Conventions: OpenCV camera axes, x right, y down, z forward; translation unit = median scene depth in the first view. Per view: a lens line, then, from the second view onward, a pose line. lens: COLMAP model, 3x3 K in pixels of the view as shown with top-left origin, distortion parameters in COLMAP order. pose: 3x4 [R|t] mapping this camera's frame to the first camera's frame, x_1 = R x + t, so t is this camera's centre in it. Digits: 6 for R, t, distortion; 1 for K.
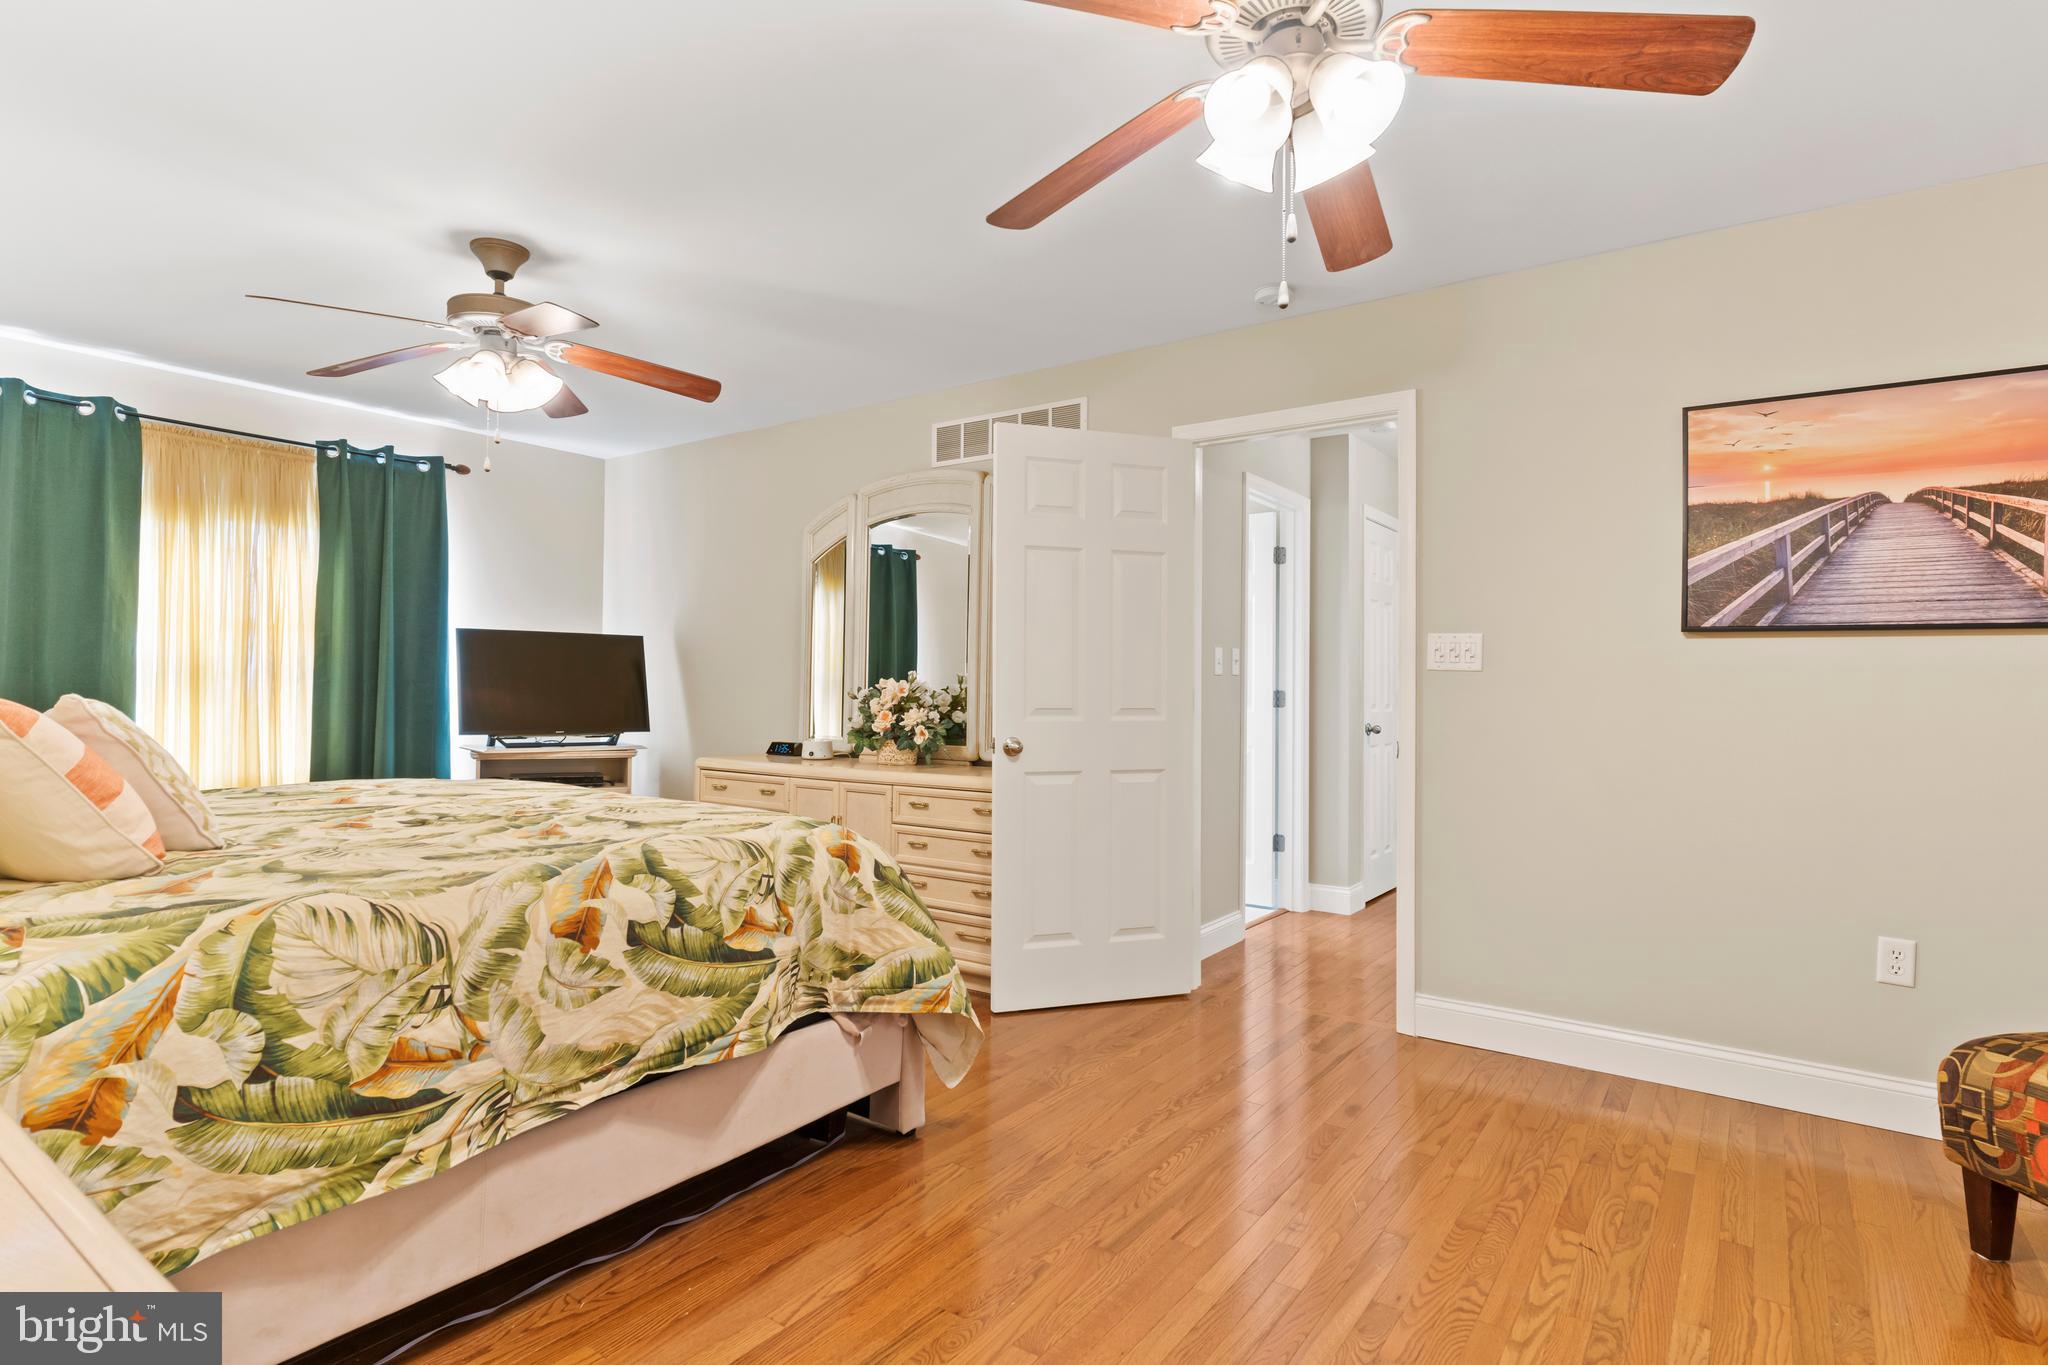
lens RADIAL K [[1050.0, 0, 1014.6], [0, 1050.0, 684.3], [0, 0, 1]] dist [-0.015536, 0.007988]
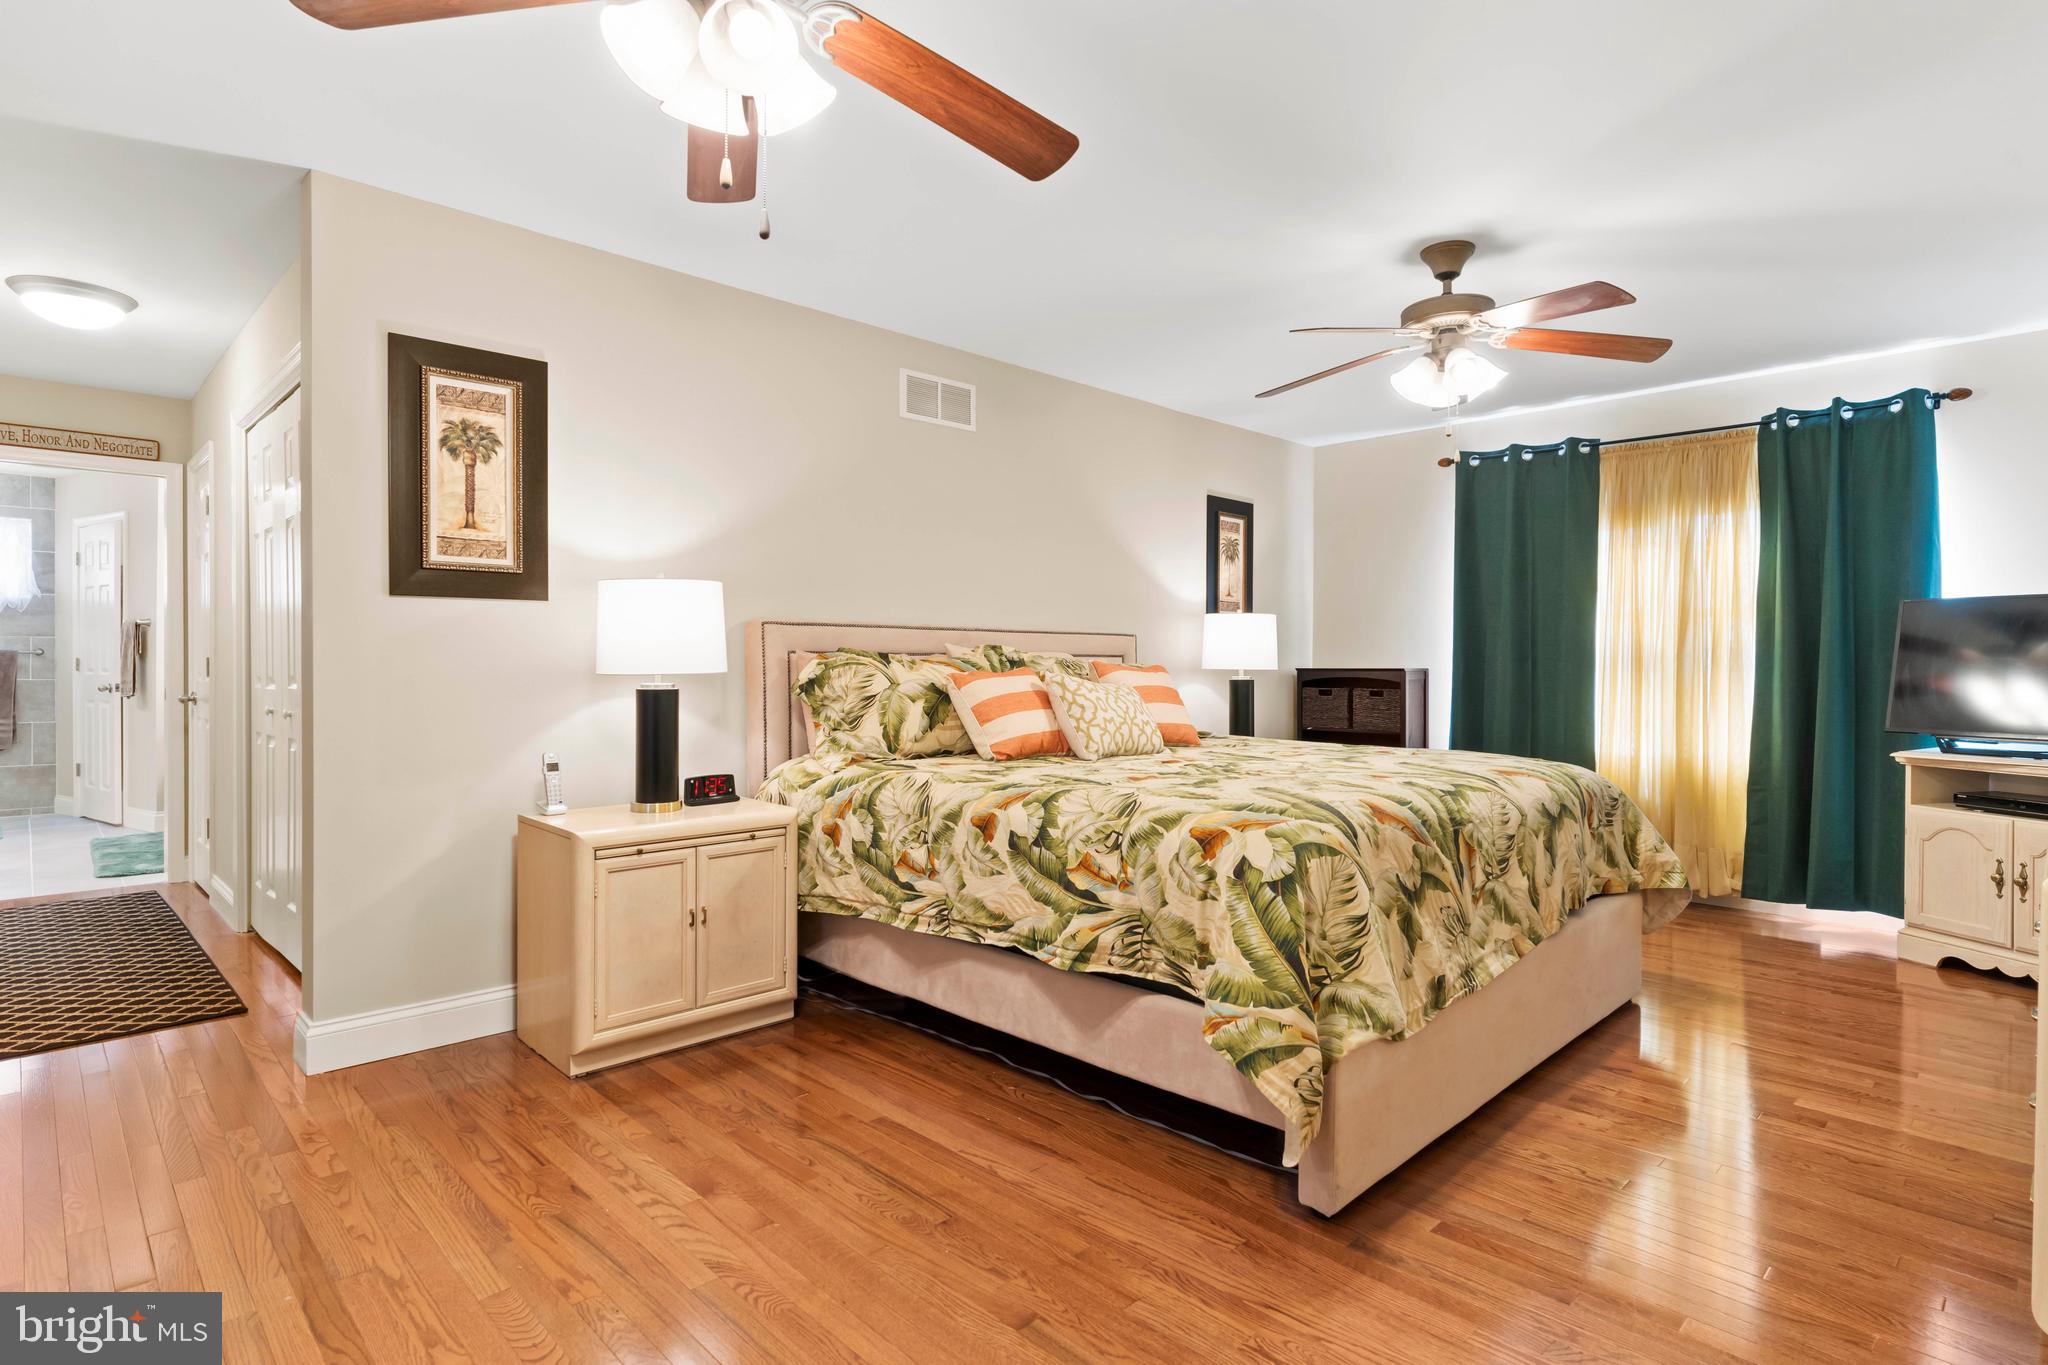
lens RADIAL K [[1050.0, 0, 1013.7], [0, 1050.0, 675.5], [0, 0, 1]] dist [-0.015536, 0.007988]
pose [[-0.187078, -0.001811, -0.982343, 1.008791], [-0.001951, 0.999997, -0.001472, 0.019347], [0.982343, 0.001642, -0.187081, 1.256248]]
